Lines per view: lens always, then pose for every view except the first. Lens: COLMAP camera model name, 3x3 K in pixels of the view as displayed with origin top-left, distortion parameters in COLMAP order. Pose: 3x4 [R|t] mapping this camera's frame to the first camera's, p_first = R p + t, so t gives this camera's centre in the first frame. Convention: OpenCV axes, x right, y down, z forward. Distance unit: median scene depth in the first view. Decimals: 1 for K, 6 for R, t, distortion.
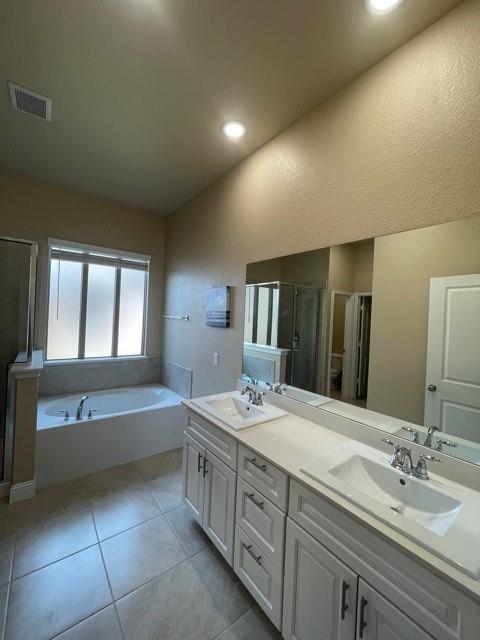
lens RADIAL K [[259.3, 0, 240.6], [0, 259.3, 316.0], [0, 0, 1]] dist [-0.002428, 0.000064]
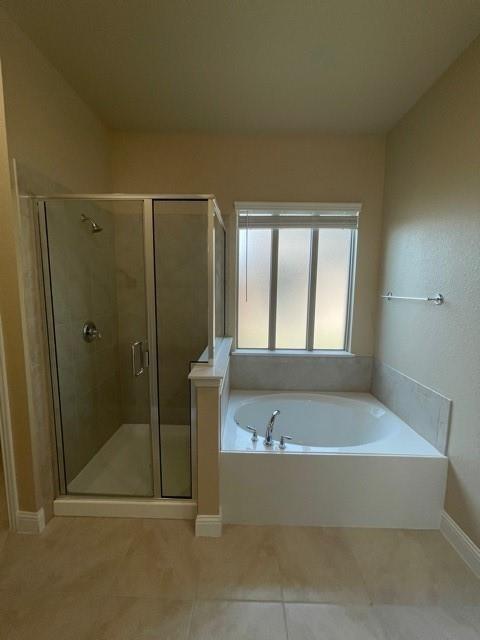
lens RADIAL K [[259.3, 0, 240.6], [0, 259.3, 316.0], [0, 0, 1]] dist [-0.002428, 0.000064]
pose [[0.778759, 0.037857, -0.626180, -0.194340], [0.021303, 0.996006, 0.086709, -0.014621], [0.626961, -0.080865, 0.774842, 0.330711]]
